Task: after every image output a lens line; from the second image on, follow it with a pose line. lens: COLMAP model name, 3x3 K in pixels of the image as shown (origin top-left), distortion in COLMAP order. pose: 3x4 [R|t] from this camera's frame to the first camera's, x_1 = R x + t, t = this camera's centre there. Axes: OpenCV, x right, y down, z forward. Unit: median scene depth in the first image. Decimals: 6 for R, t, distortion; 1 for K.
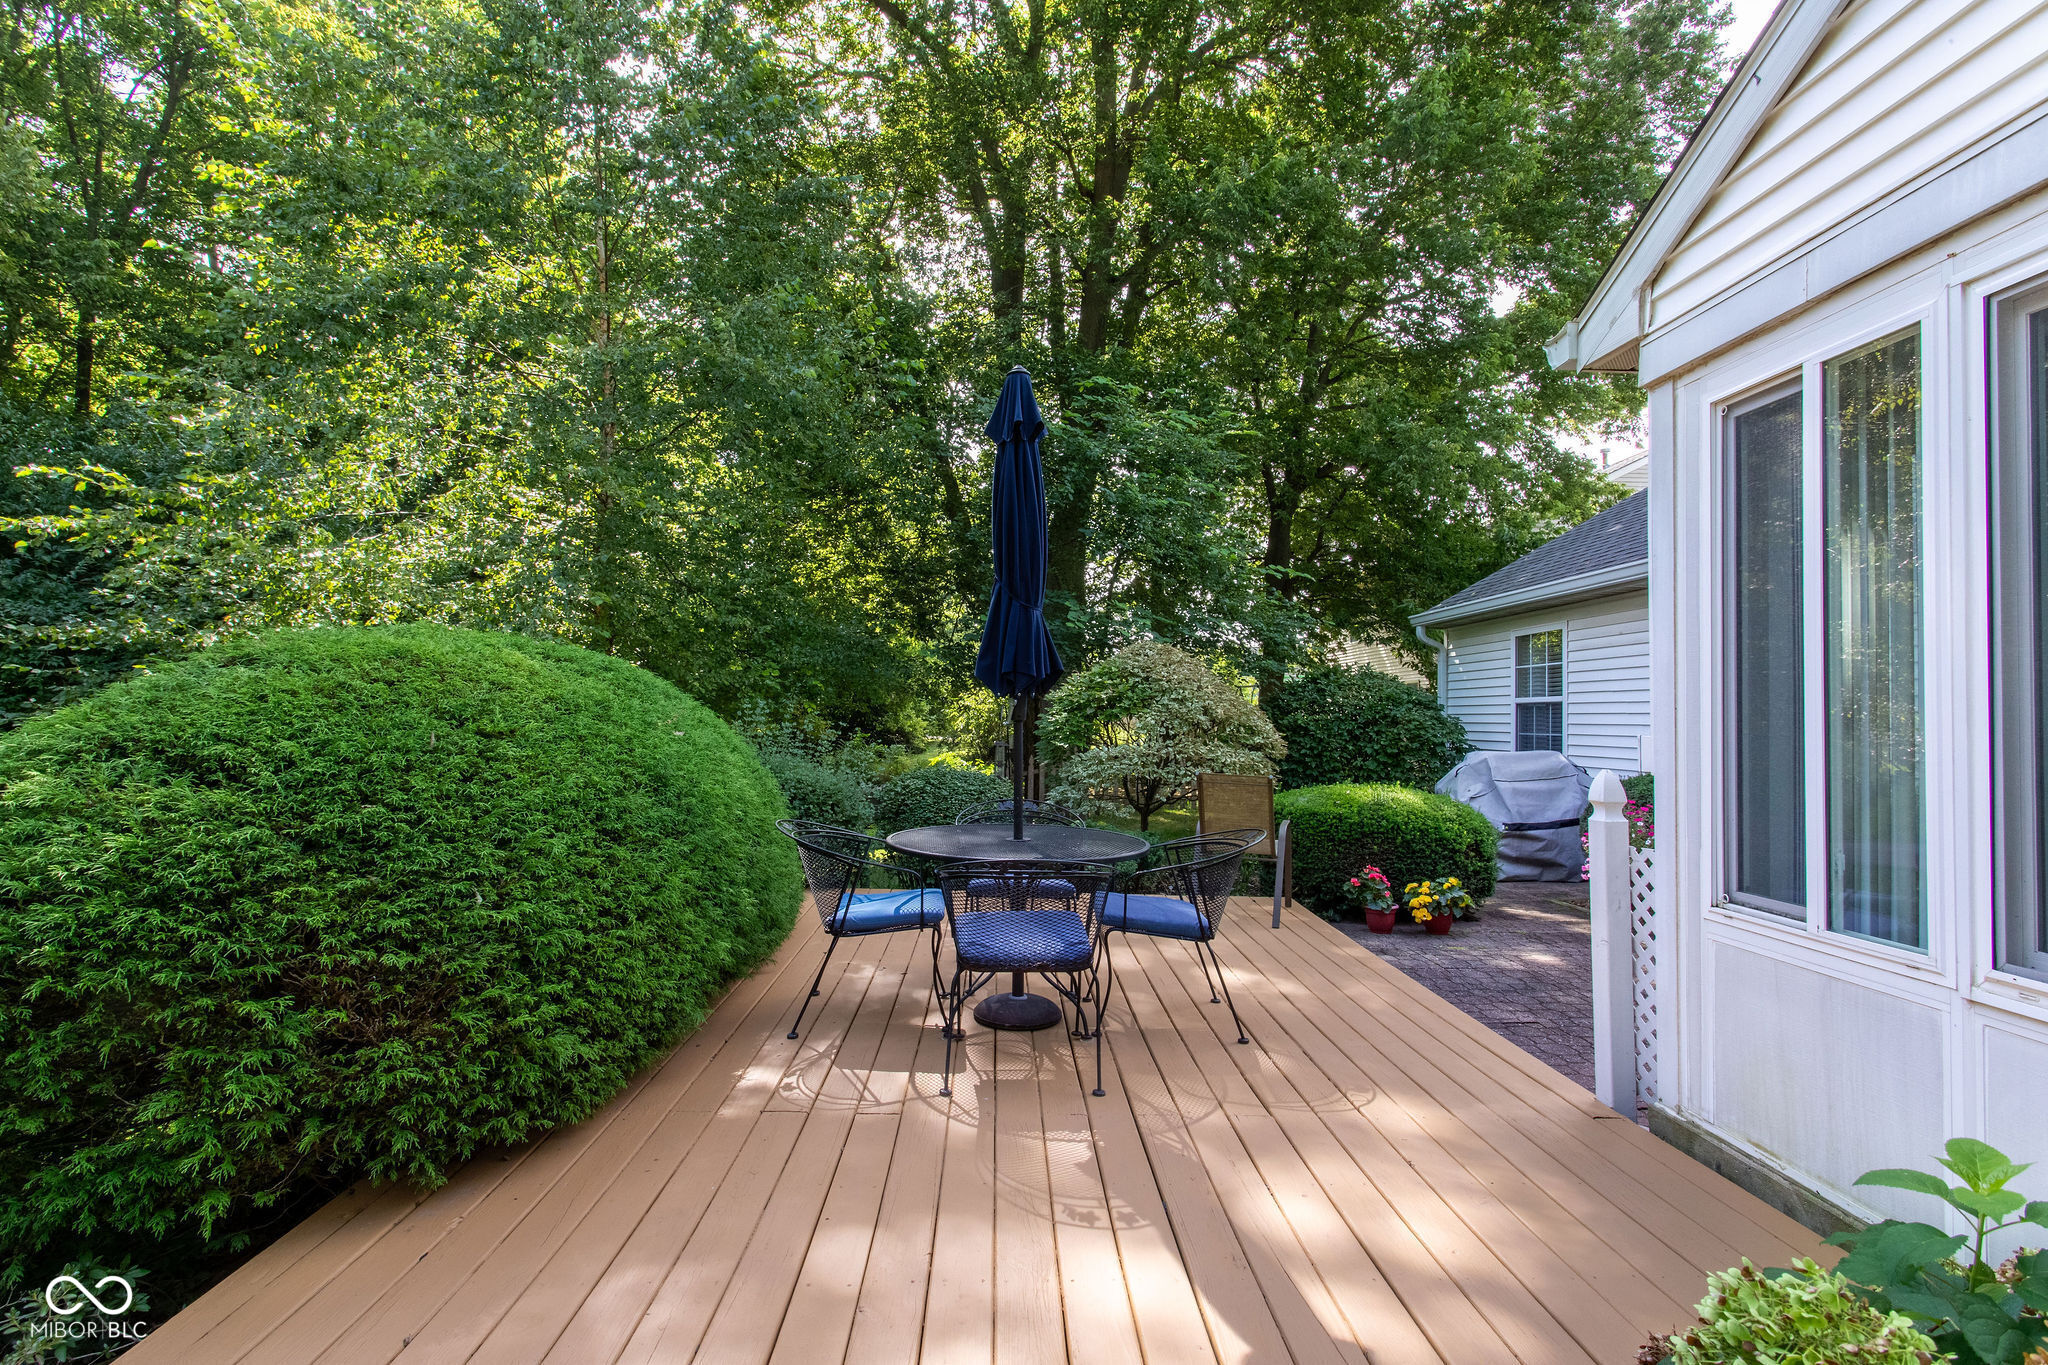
lens RADIAL K [[982.2, 0, 1029.7], [0, 982.2, 679.8], [0, 0, 1]] dist [-0.006716, 0.003951]
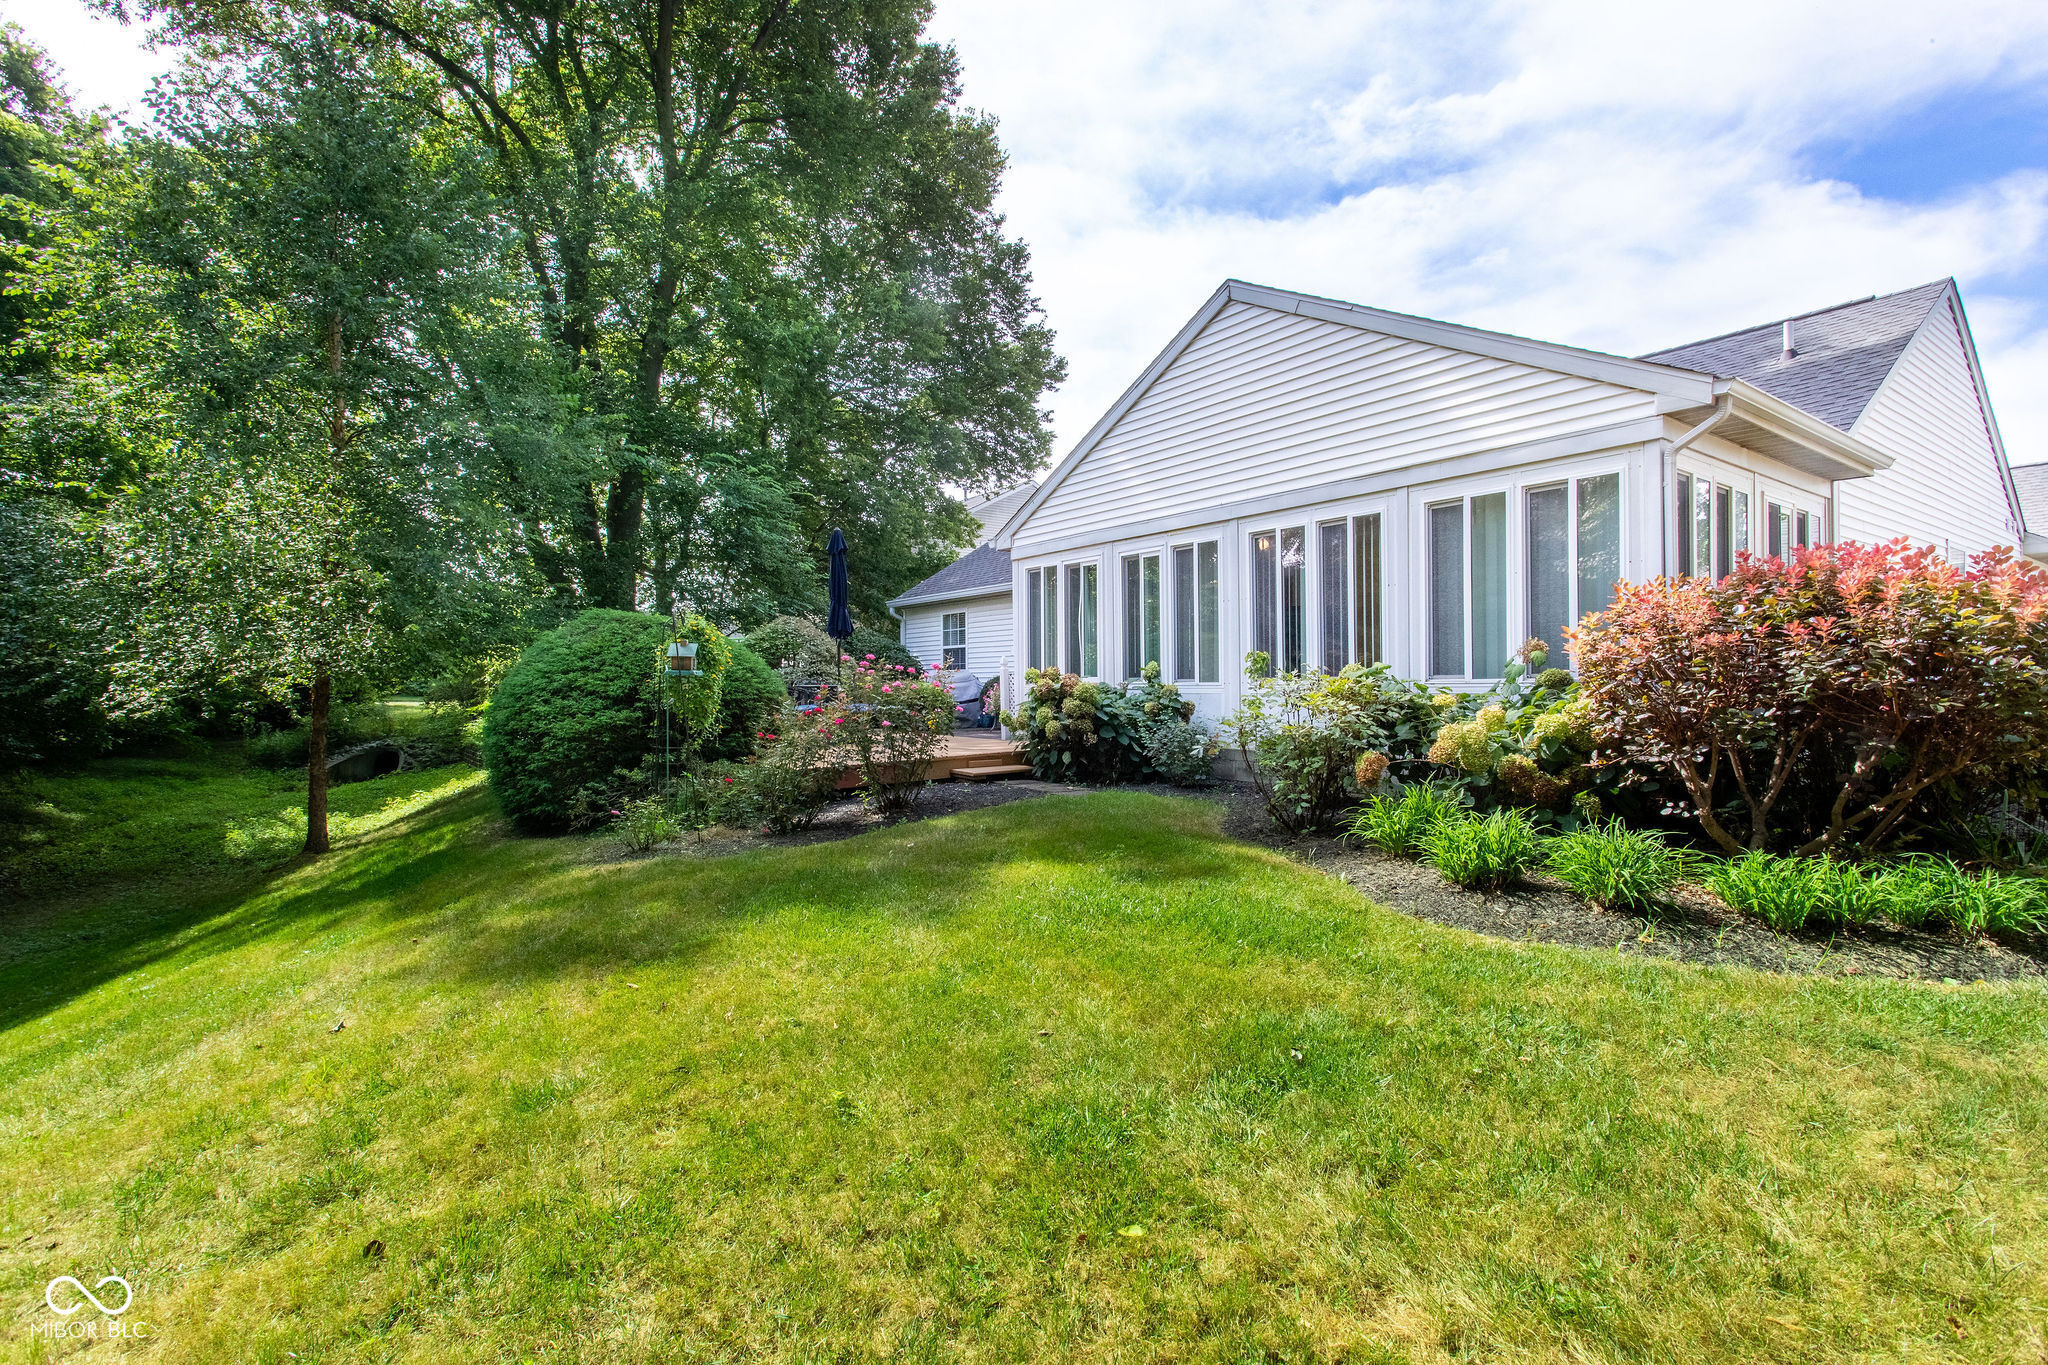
lens RADIAL K [[982.2, 0, 1044.4], [0, 982.2, 682.5], [0, 0, 1]] dist [-0.006716, 0.003951]
pose [[0.808111, -0.026208, 0.588447, -0.703868], [0.003608, 0.999211, 0.039547, 0.020353], [-0.589019, -0.029835, 0.807568, -1.003233]]
